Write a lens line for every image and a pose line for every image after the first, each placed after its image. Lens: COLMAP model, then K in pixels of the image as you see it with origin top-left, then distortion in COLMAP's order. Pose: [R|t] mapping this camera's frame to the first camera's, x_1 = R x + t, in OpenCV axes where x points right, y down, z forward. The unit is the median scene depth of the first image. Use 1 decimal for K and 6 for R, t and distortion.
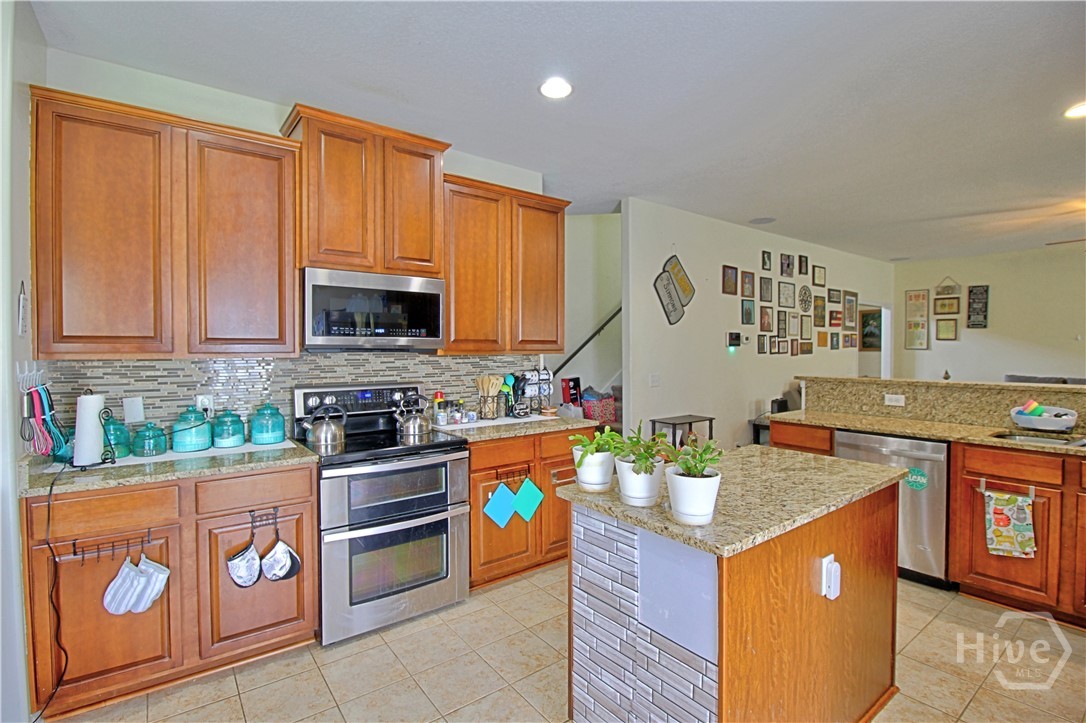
lens RADIAL K [[506.0, 0, 545.9], [0, 506.0, 355.2], [0, 0, 1]] dist [-0.006165, -0.007432]
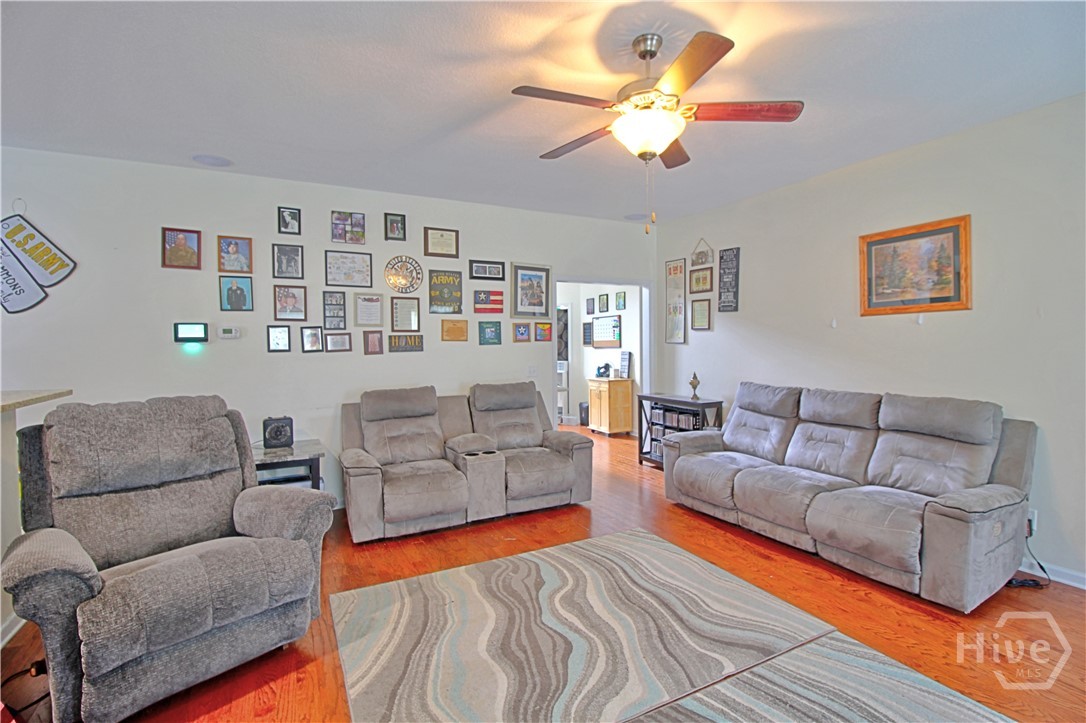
lens RADIAL K [[506.0, 0, 547.6], [0, 506.0, 354.3], [0, 0, 1]] dist [-0.006165, -0.007432]
pose [[0.986972, -0.002962, -0.160865, 1.346477], [0.004419, 0.999952, 0.008699, -0.006642], [0.160831, -0.009296, 0.986938, 0.532409]]
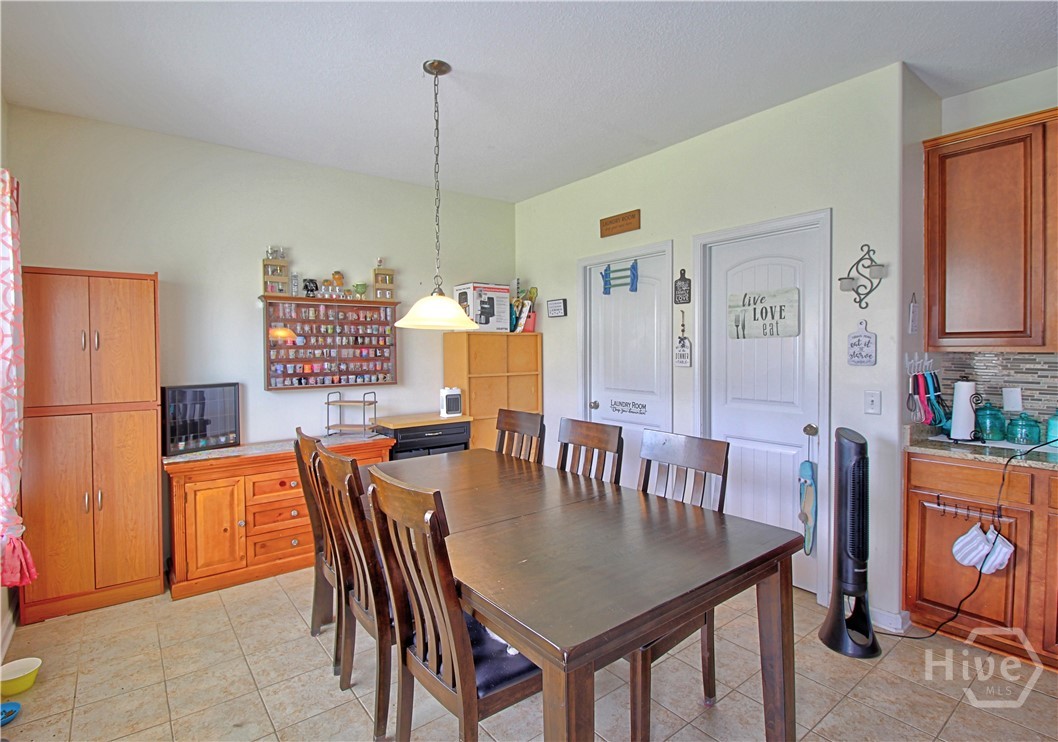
lens RADIAL K [[533.6, 0, 531.3], [0, 533.6, 361.1], [0, 0, 1]] dist [-0.003551, -0.000305]
pose [[0.015267, 0.027894, -0.999494, 0.200829], [-0.006239, 0.999594, 0.027801, 0.001098], [0.999864, 0.005811, 0.015435, -0.030800]]
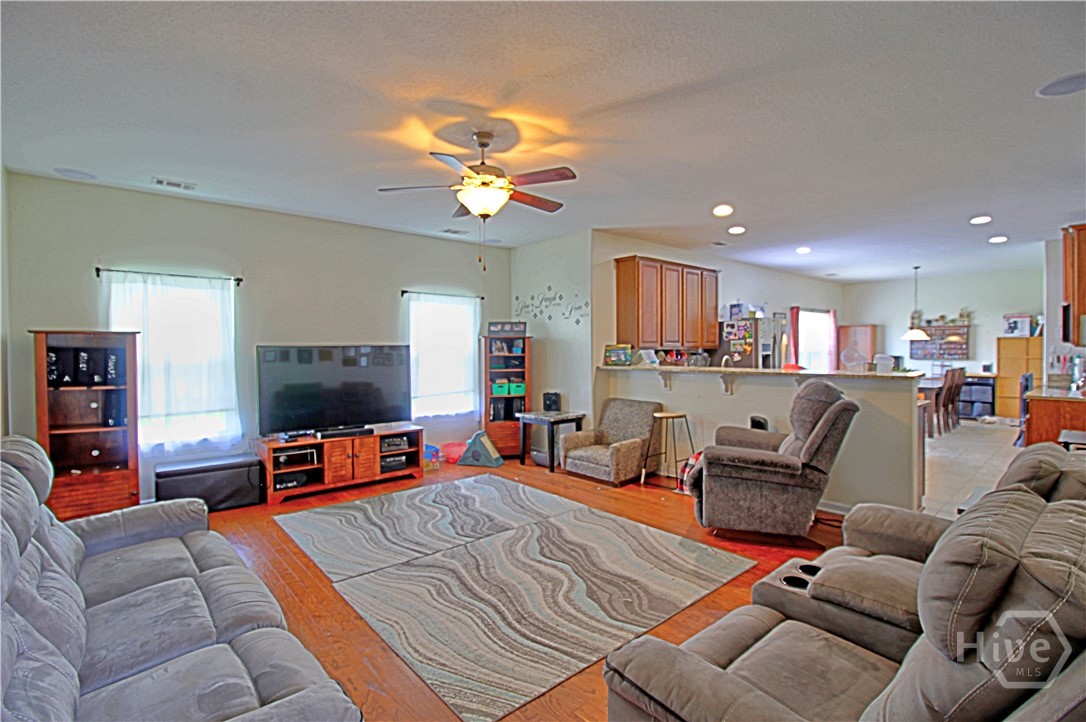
lens RADIAL K [[506.0, 0, 550.9], [0, 506.0, 355.3], [0, 0, 1]] dist [-0.006165, -0.007432]
pose [[-0.996544, 0.010031, -0.082457, 1.328315], [0.007775, 0.999588, 0.027632, -0.024617], [0.082700, 0.026895, -0.996211, 1.958361]]
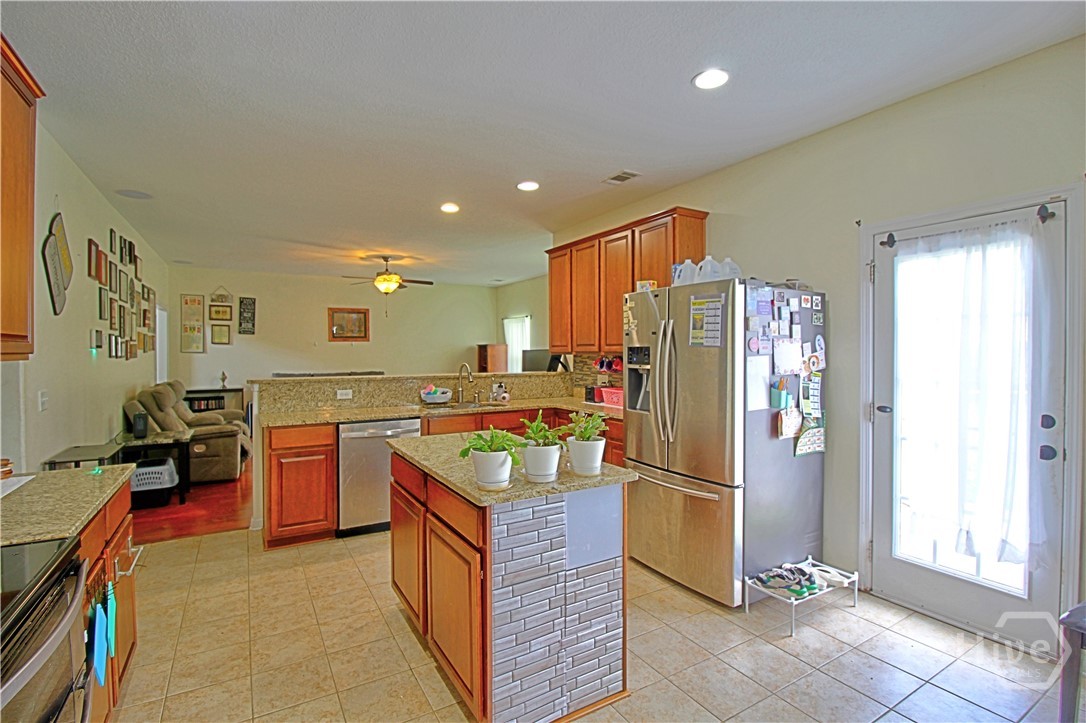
lens RADIAL K [[506.0, 0, 546.4], [0, 506.0, 354.8], [0, 0, 1]] dist [-0.006165, -0.007432]
pose [[0.110942, -0.005482, 0.993812, -0.401994], [0.013772, 0.999897, 0.003979, -0.002828], [-0.993731, 0.013245, 0.111006, 0.344600]]
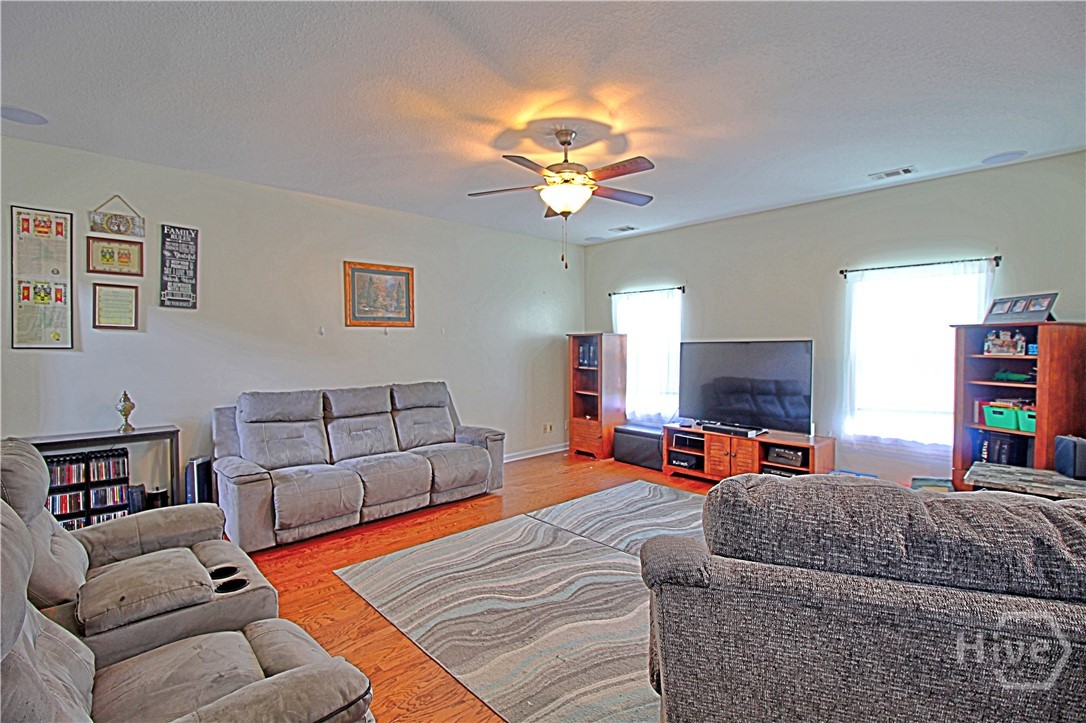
lens RADIAL K [[506.0, 0, 540.2], [0, 506.0, 356.5], [0, 0, 1]] dist [-0.006165, -0.007432]
pose [[-0.104928, -0.018889, 0.994300, 0.550613], [0.016935, 0.999641, 0.020778, -0.014862], [-0.994336, 0.019018, -0.104571, 1.258455]]
